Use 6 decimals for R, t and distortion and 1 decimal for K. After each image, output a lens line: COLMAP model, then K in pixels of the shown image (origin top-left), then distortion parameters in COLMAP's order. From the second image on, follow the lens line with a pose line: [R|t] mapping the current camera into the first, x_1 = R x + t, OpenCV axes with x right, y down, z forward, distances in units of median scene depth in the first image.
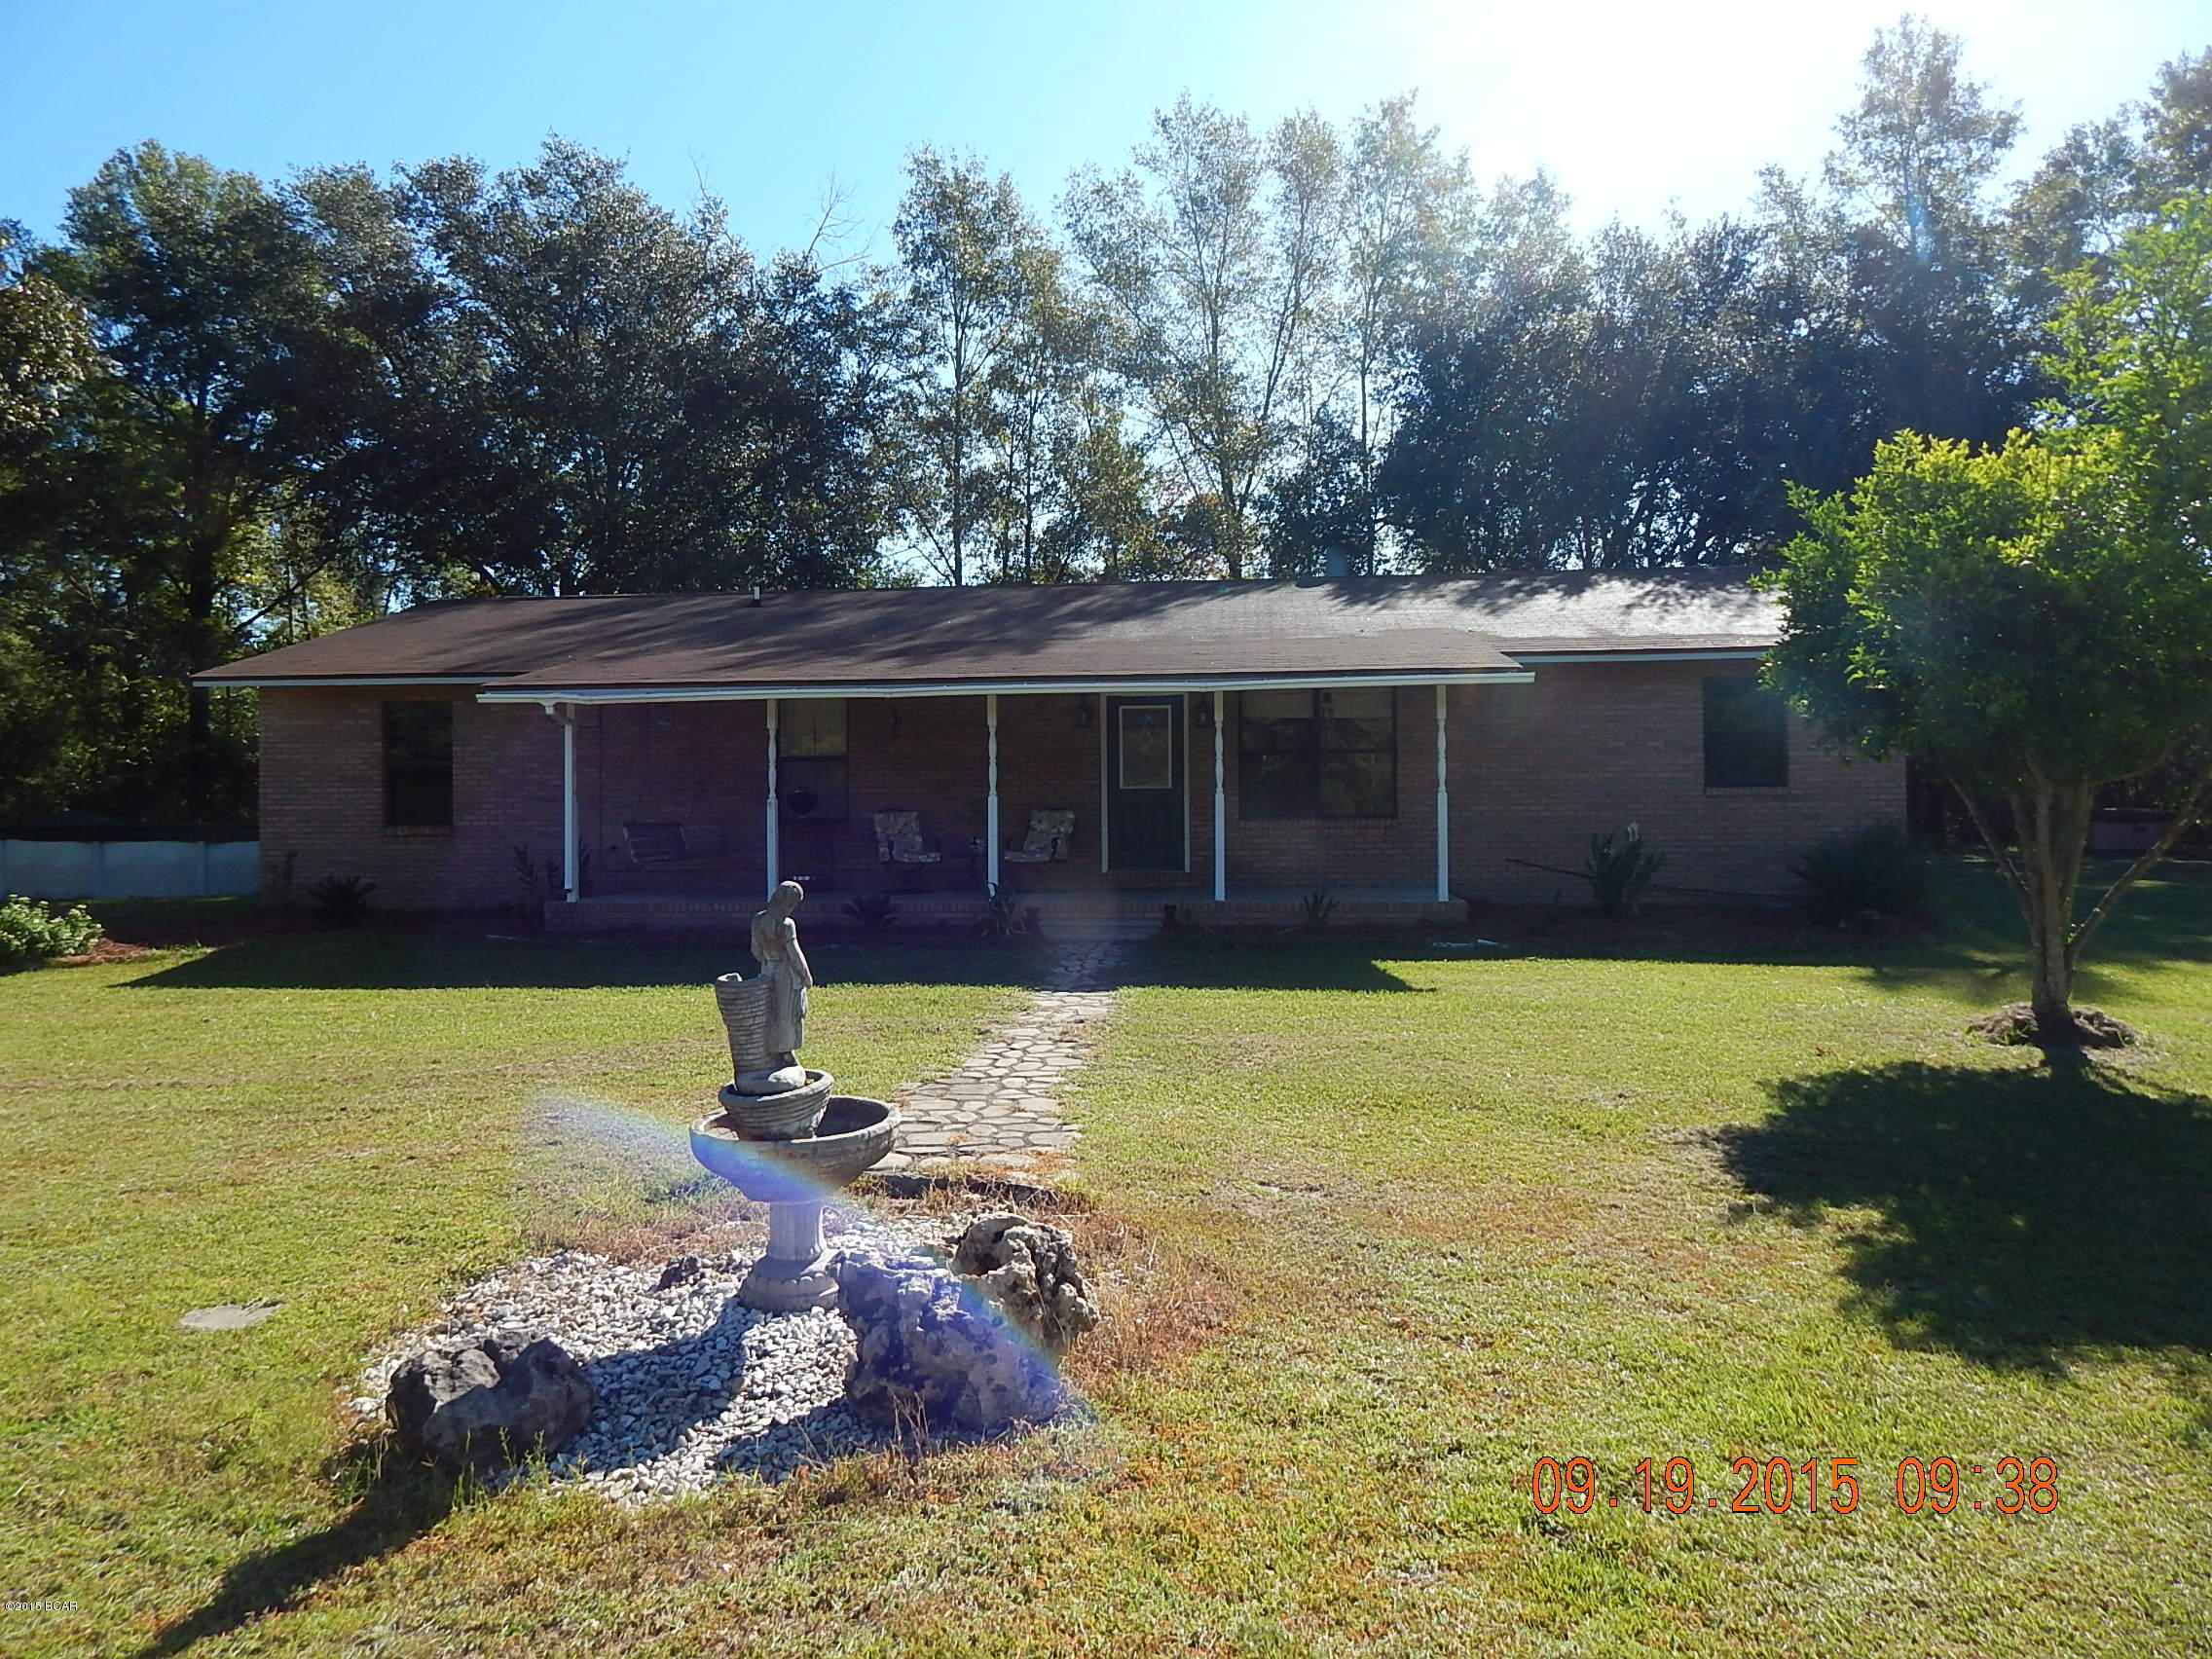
lens RADIAL K [[1462.7, 0, 1121.0], [0, 1462.7, 831.4], [0, 0, 1]] dist [0.014105, -0.015628]
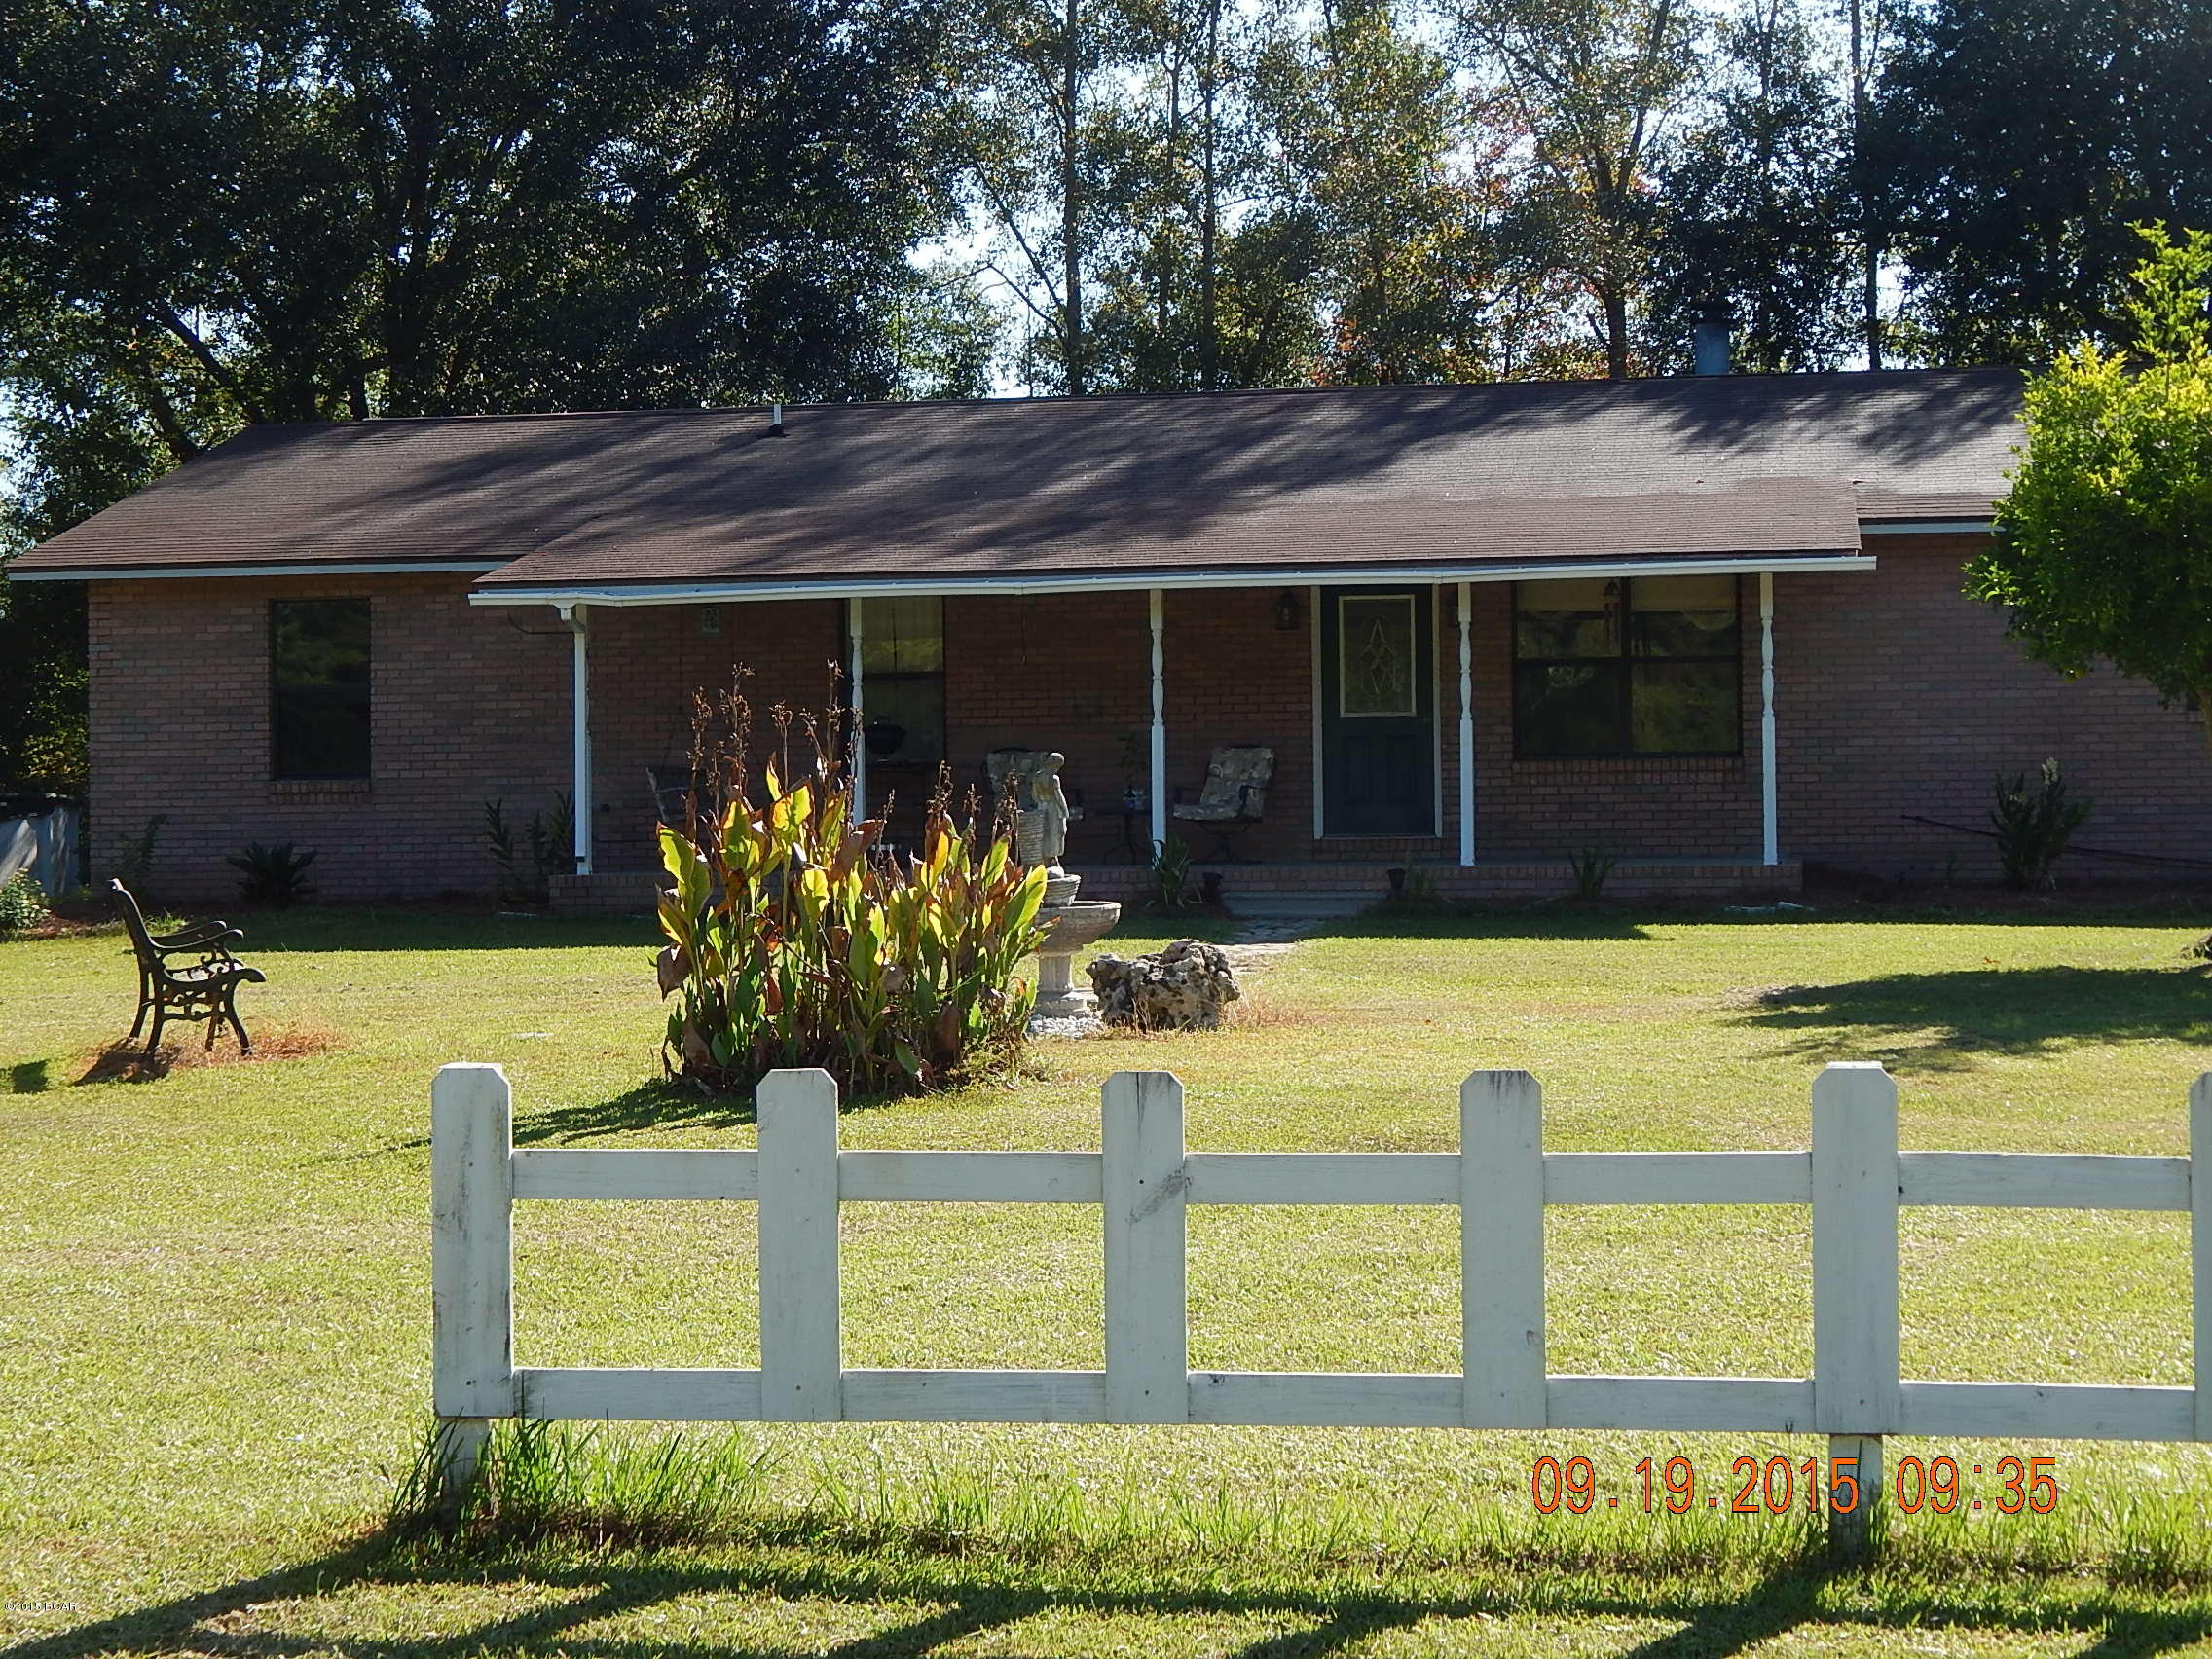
lens RADIAL K [[4011.1, 0, 1105.3], [0, 4011.1, 833.2], [0, 0, 1]] dist [-0.121331, 0.000000]
pose [[0.995844, -0.003099, -0.091023, 0.032043], [0.002291, 0.999957, -0.008976, 0.022134], [0.091046, 0.008730, 0.995808, -0.467007]]
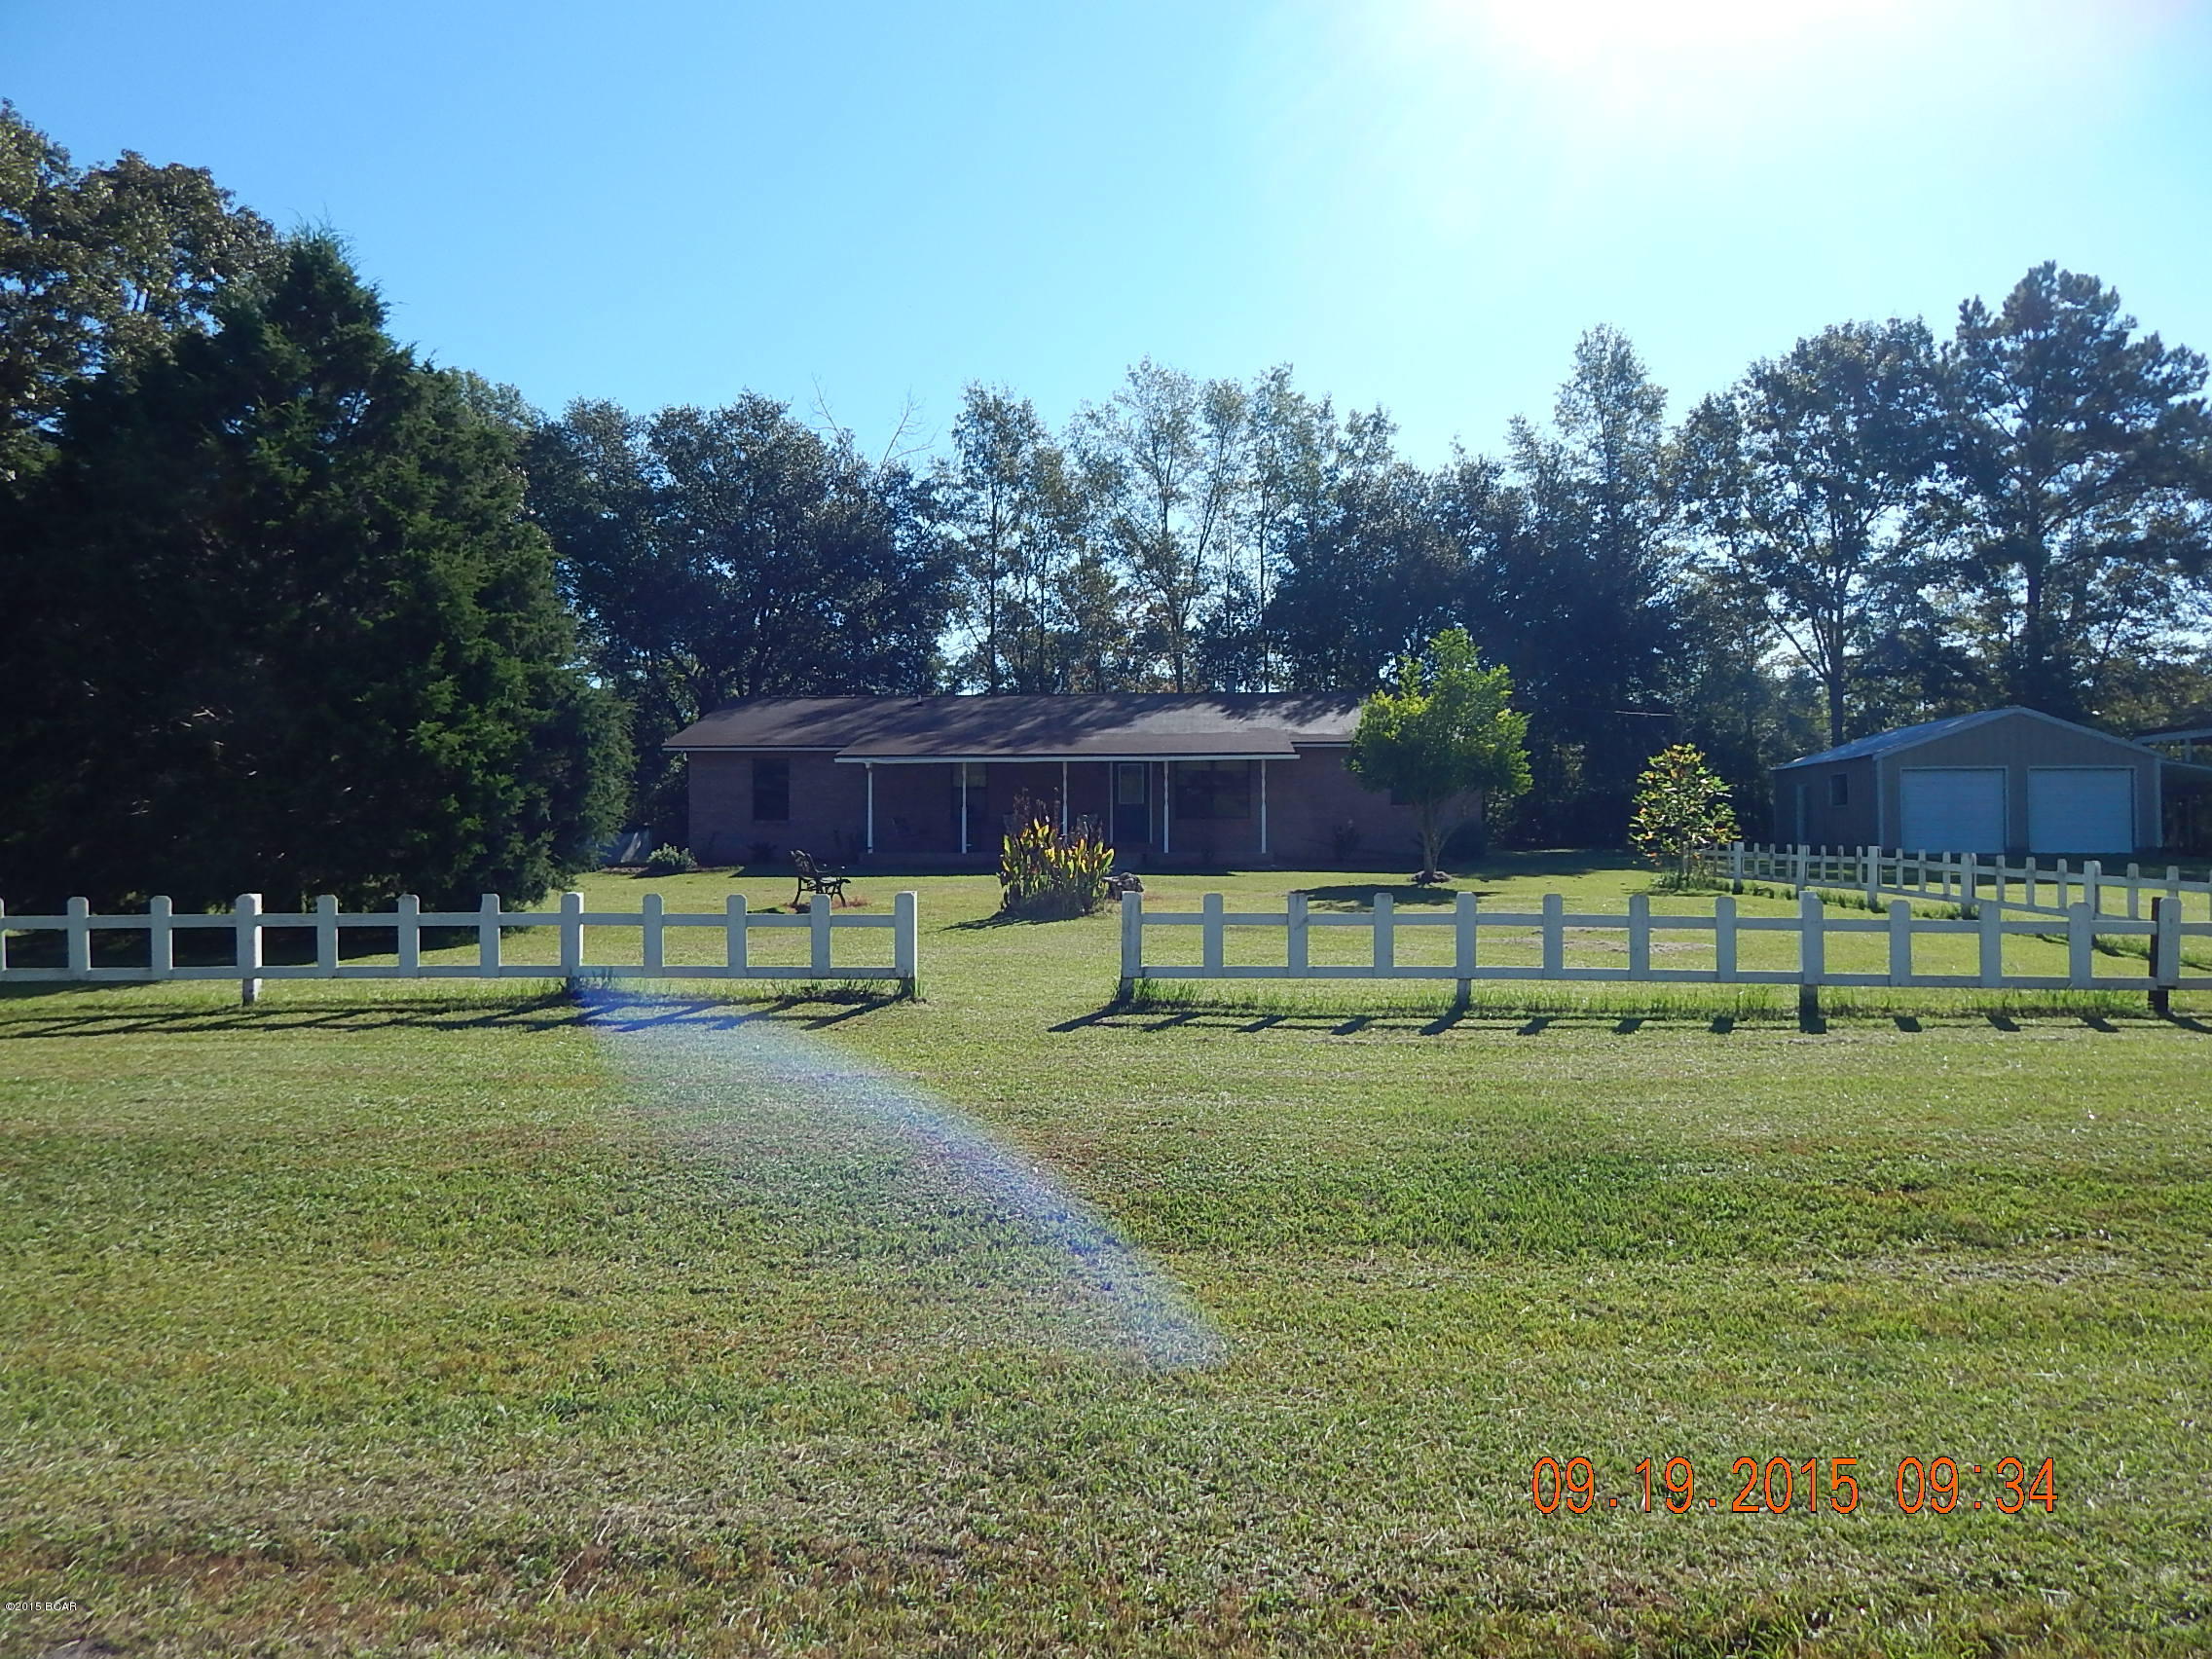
lens RADIAL K [[1462.7, 0, 1113.0], [0, 1462.7, 831.7], [0, 0, 1]] dist [0.014105, -0.015628]
pose [[0.999579, 0.006600, 0.028252, -0.035651], [-0.006116, 0.999834, -0.017188, 0.024751], [-0.028361, 0.017008, 0.999453, -0.582326]]
